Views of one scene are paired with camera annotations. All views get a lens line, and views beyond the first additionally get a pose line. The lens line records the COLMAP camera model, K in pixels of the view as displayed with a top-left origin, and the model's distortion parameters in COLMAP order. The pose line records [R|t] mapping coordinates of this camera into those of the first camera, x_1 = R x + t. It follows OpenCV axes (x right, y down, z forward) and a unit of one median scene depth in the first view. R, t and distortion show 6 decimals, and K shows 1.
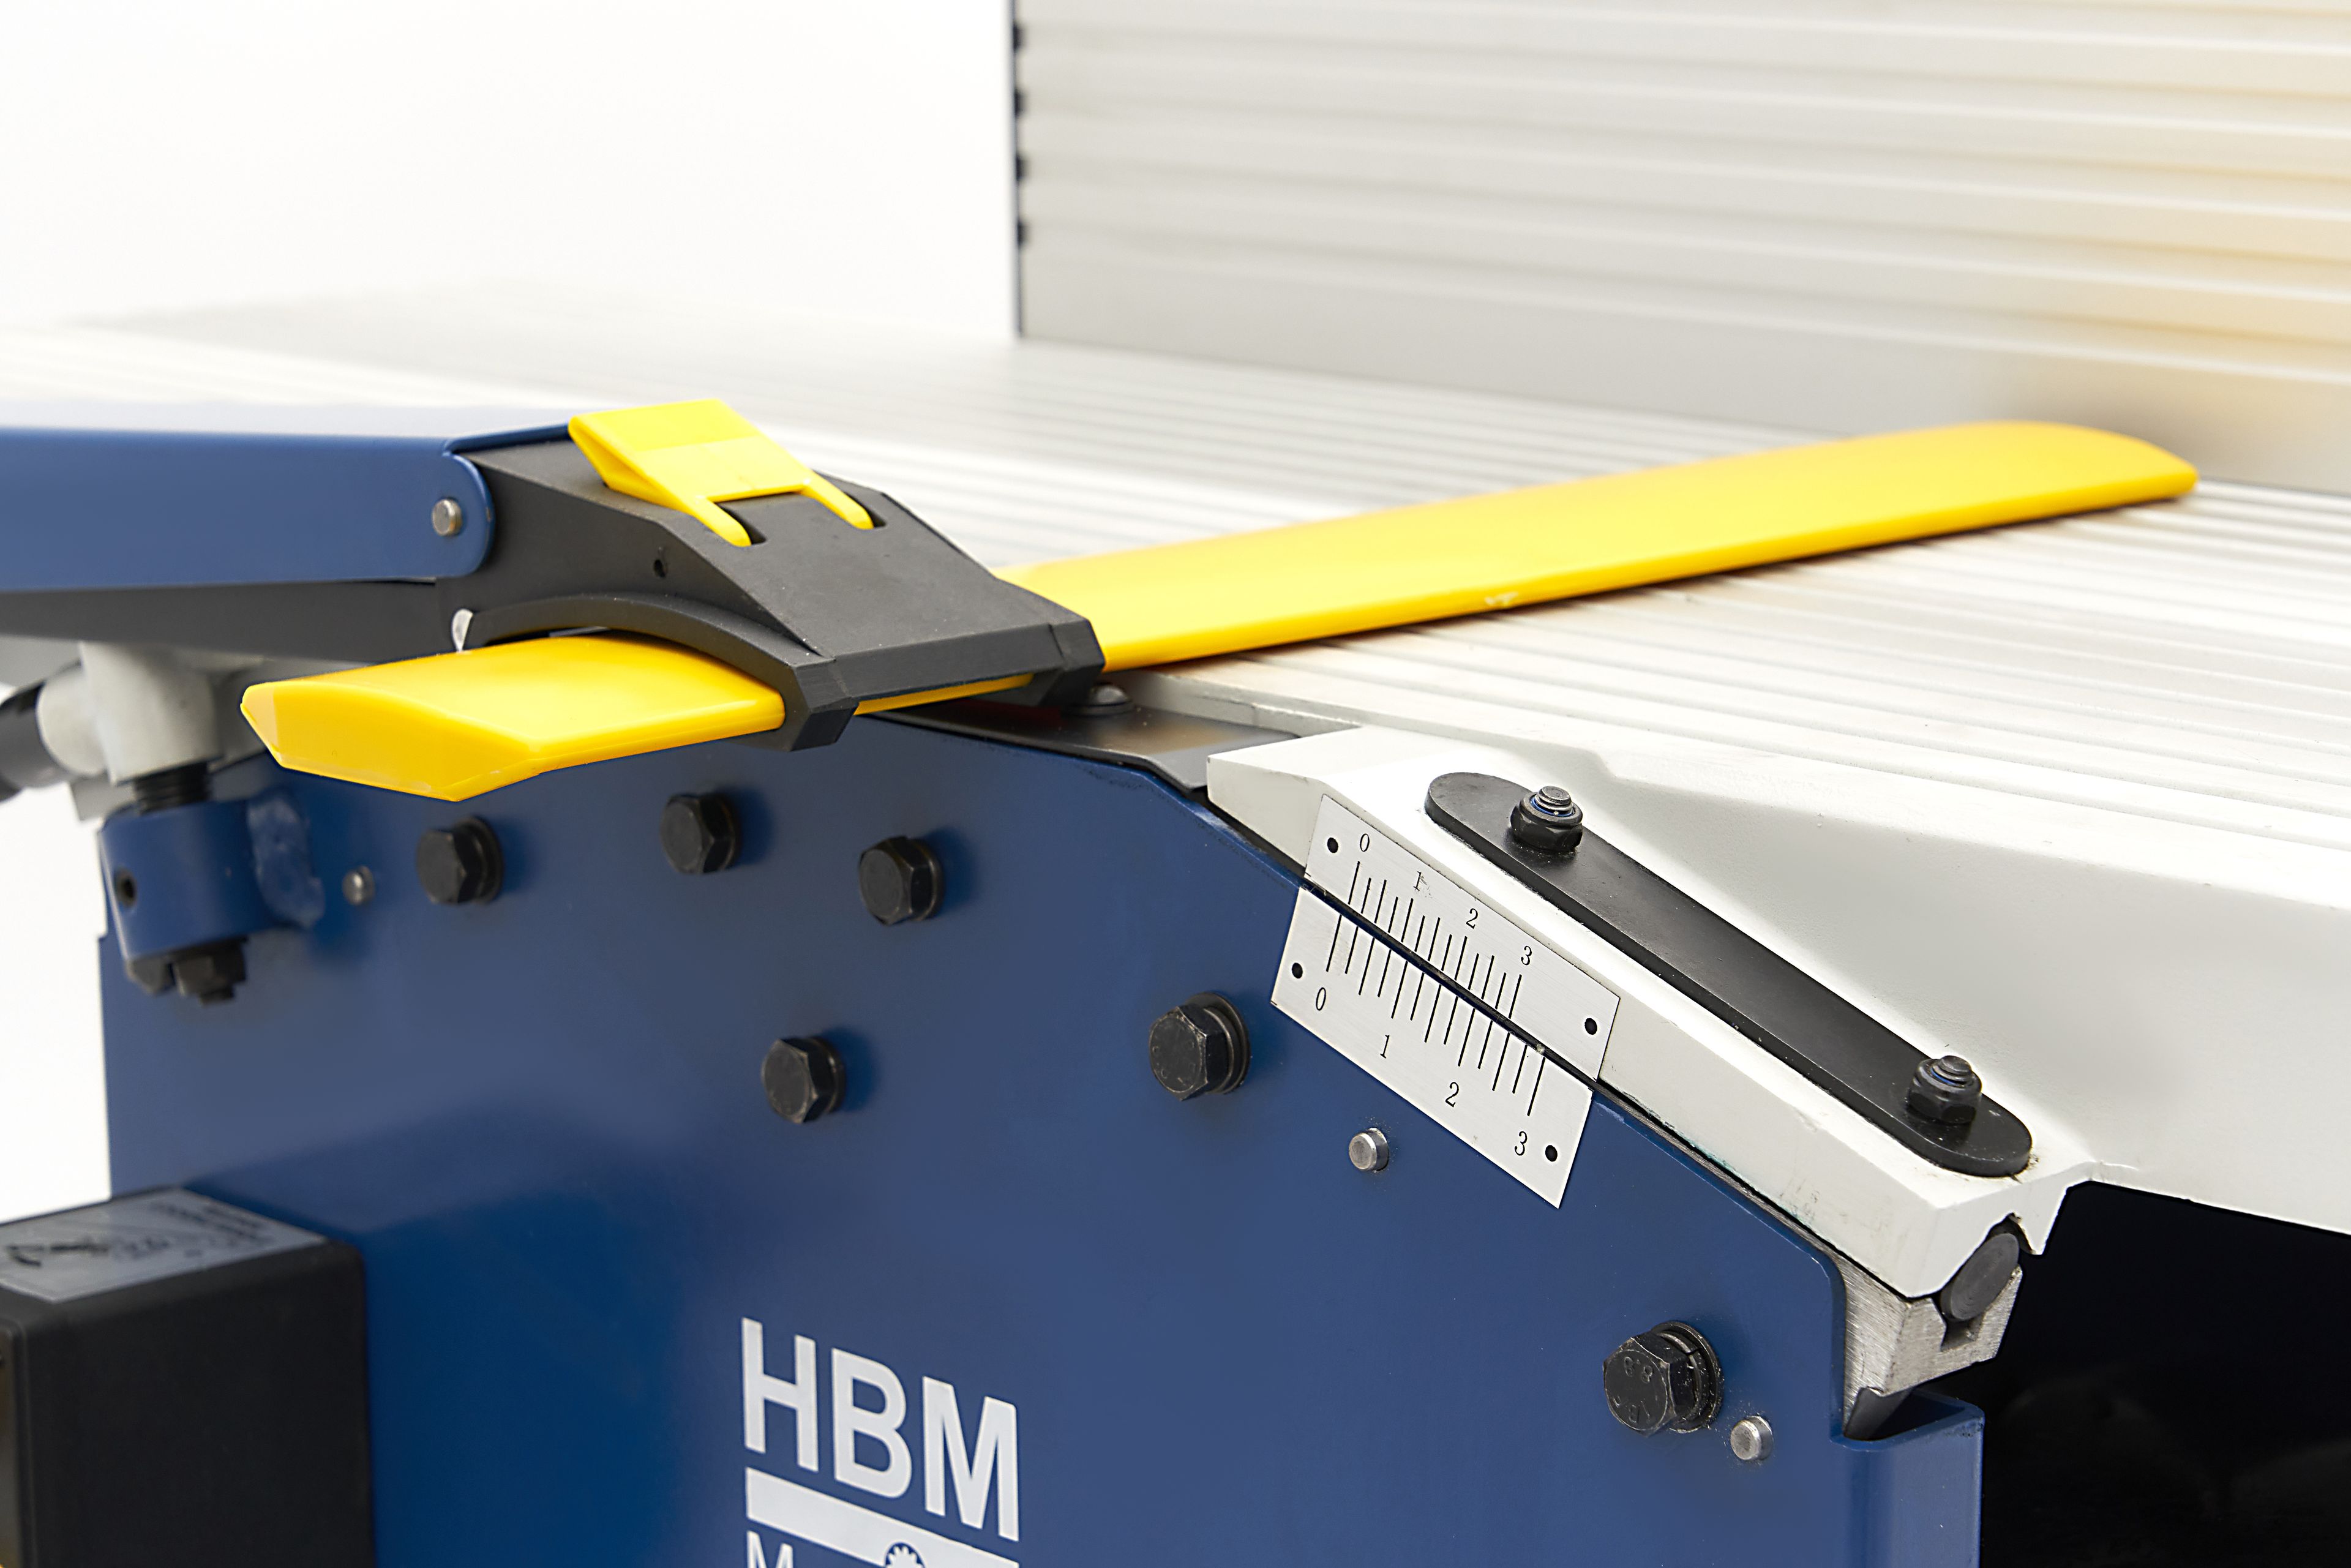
lens RADIAL K [[5542.1, 0, 1175.5], [0, 5542.1, 784.0], [0, 0, 1]] dist [-0.076530, 0.116495]
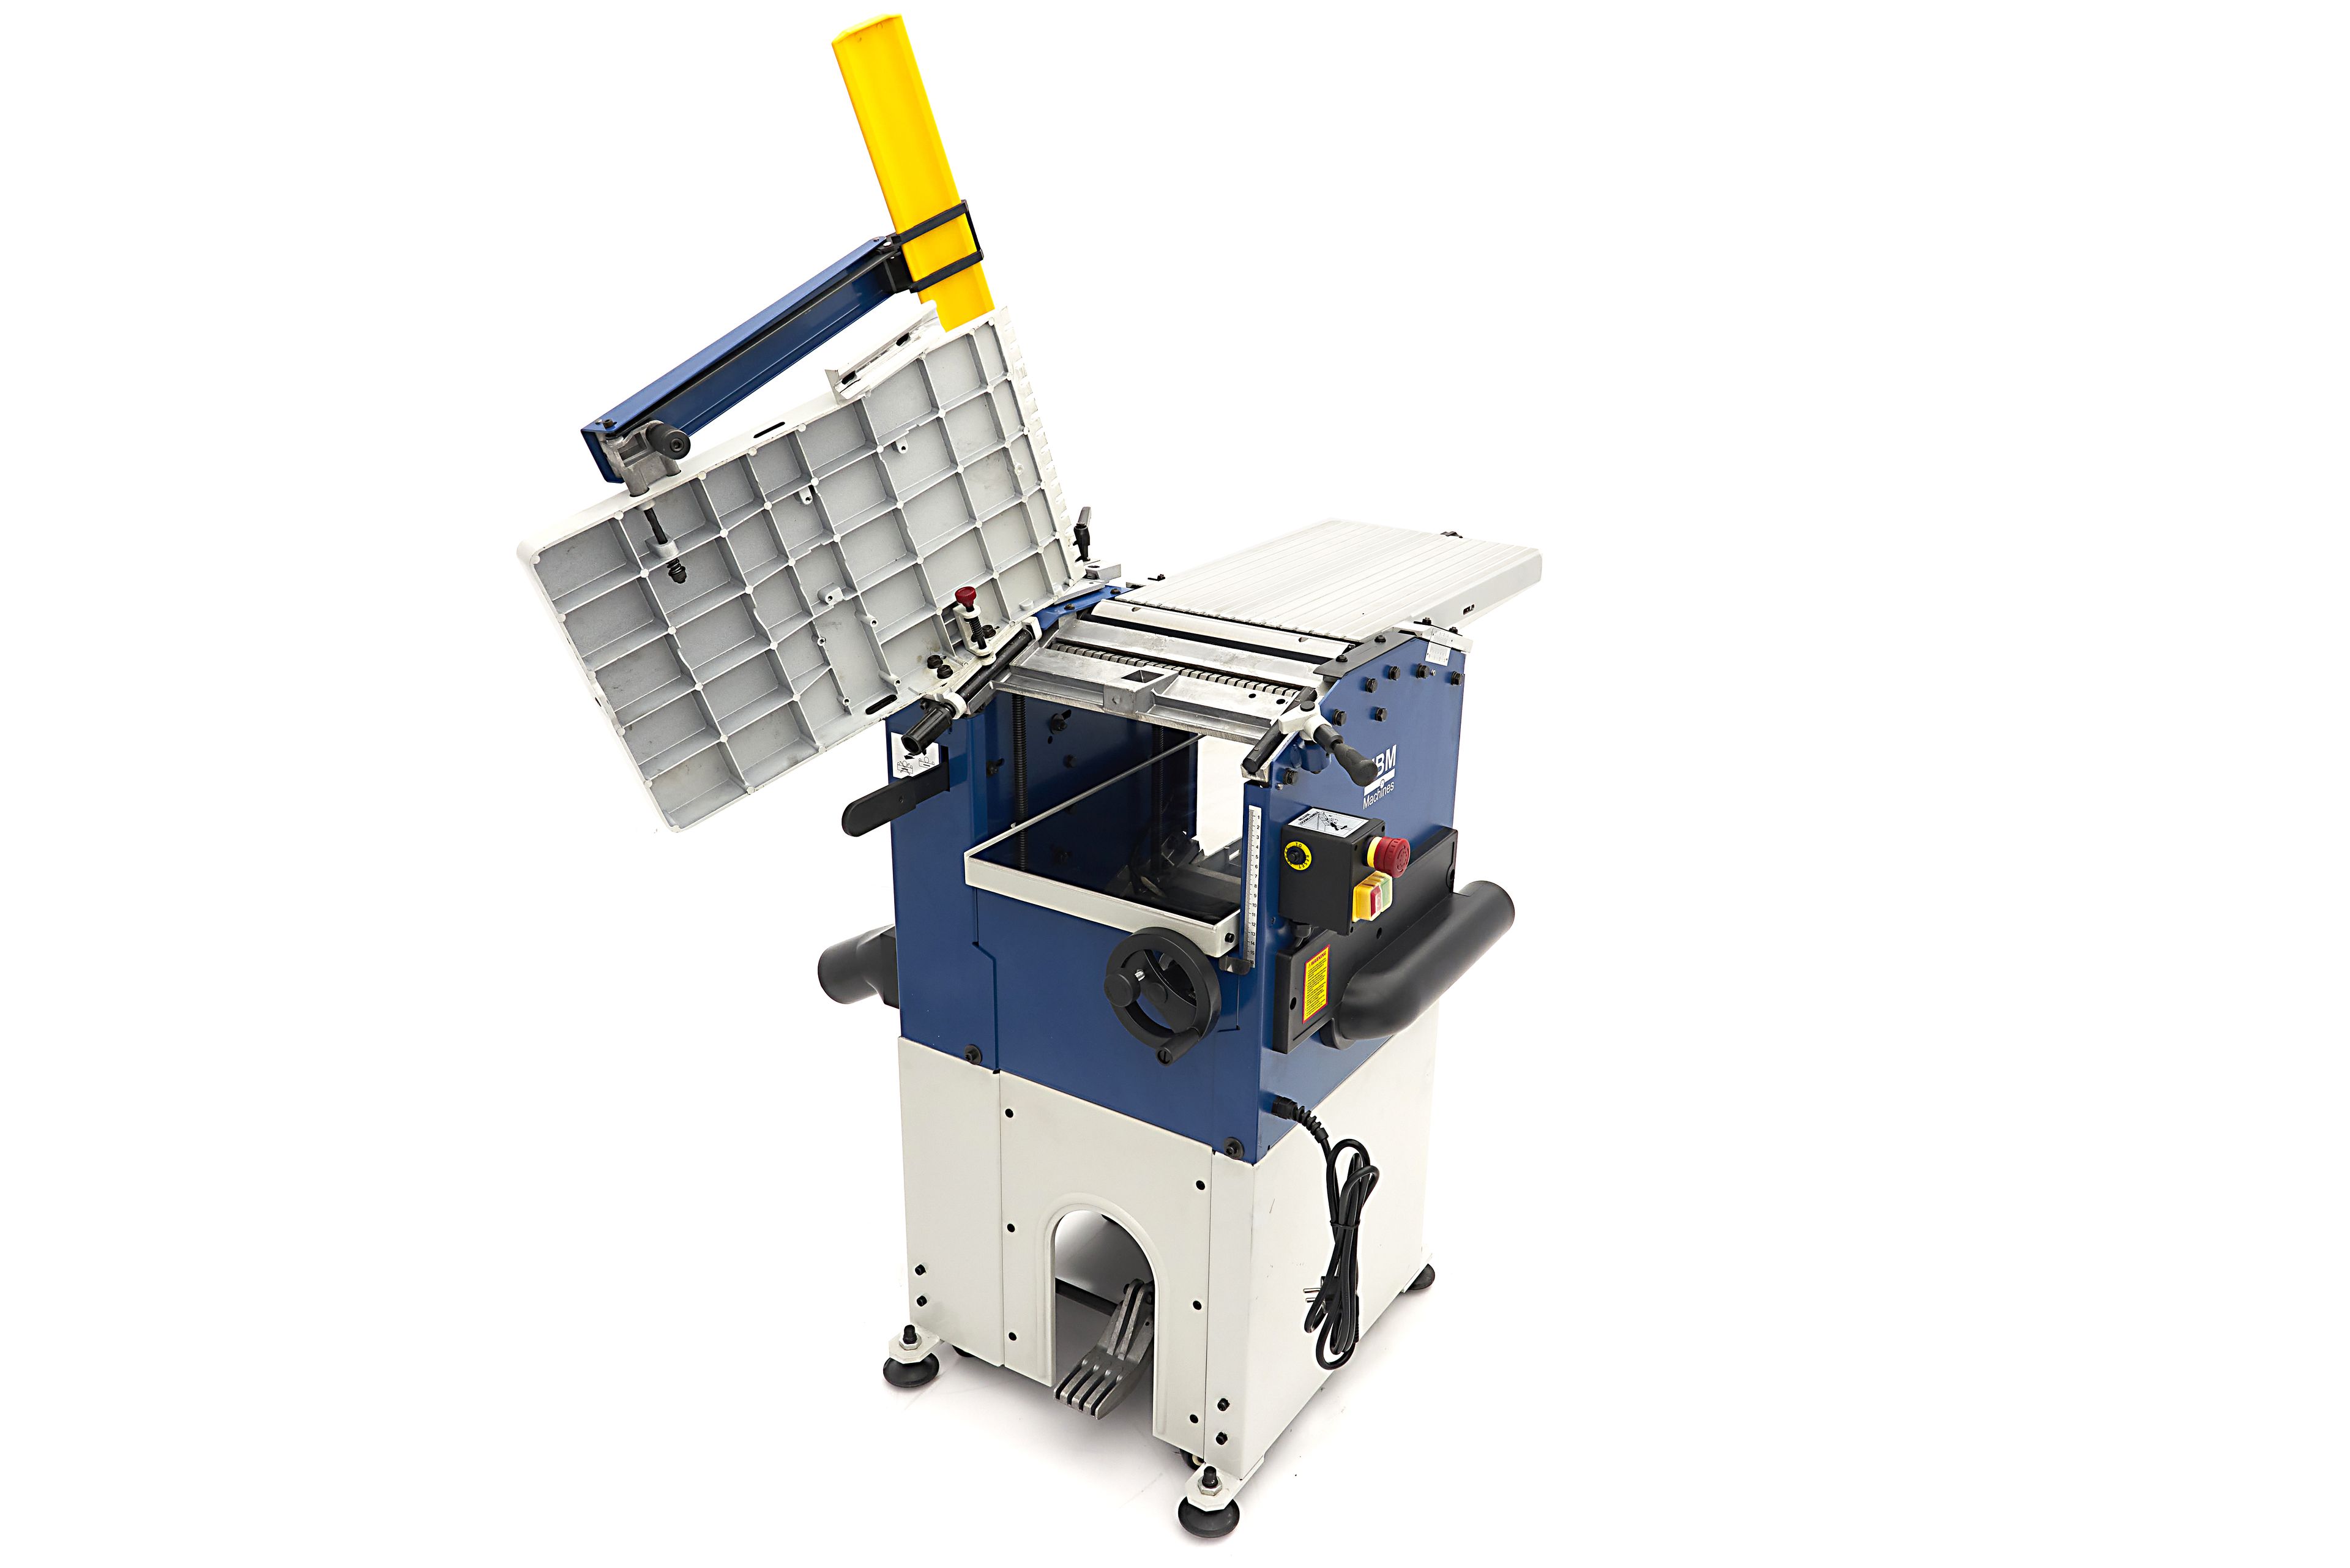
lens RADIAL K [[1666.9, 0, 1175.0], [0, 1666.9, 784.0], [0, 0, 1]] dist [0.007587, 0.000761]
pose [[-0.242503, -0.336766, 0.909825, -1.753374], [0.179089, 0.906161, 0.383144, -0.638900], [-0.953478, 0.255853, -0.159436, 1.563285]]
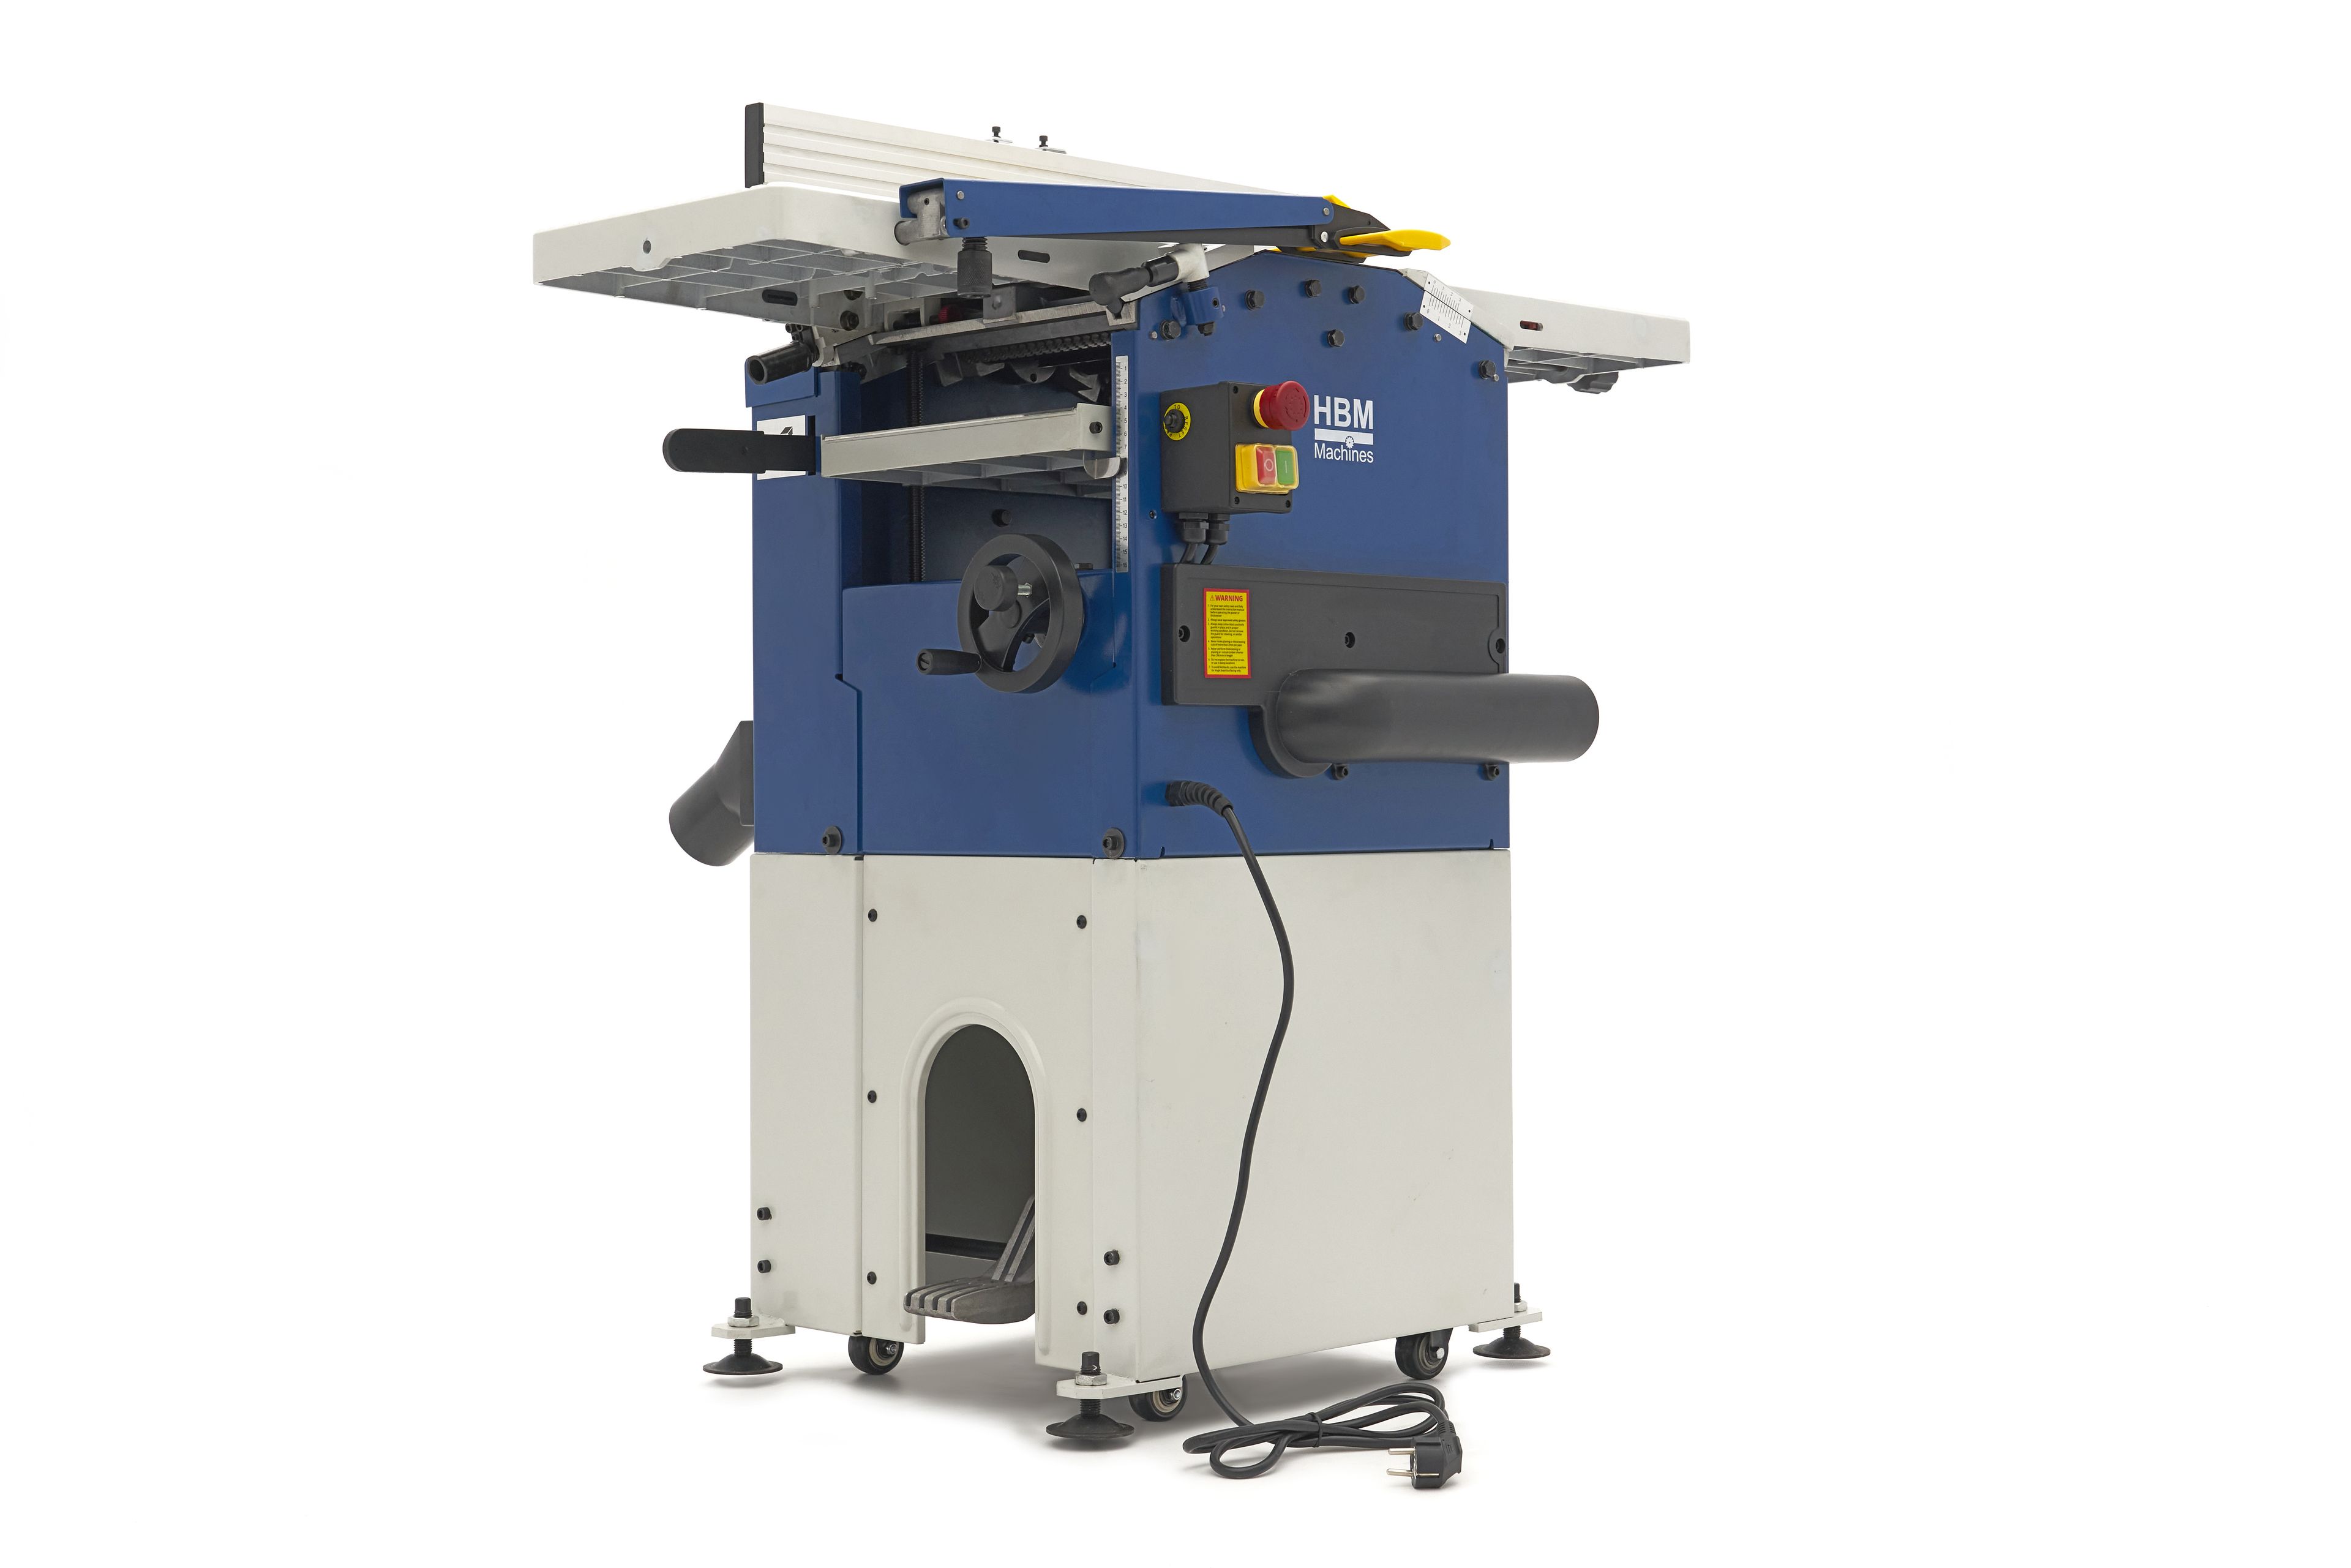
lens RADIAL K [[3410.3, 0, 1210.1], [0, 3410.3, 792.1], [0, 0, 1]] dist [-0.014793, -0.012600]
pose [[-0.043740, 0.004438, 0.999033, -3.106529], [0.203626, 0.979038, 0.004566, 0.414636], [-0.978071, 0.203629, -0.043727, 1.345963]]
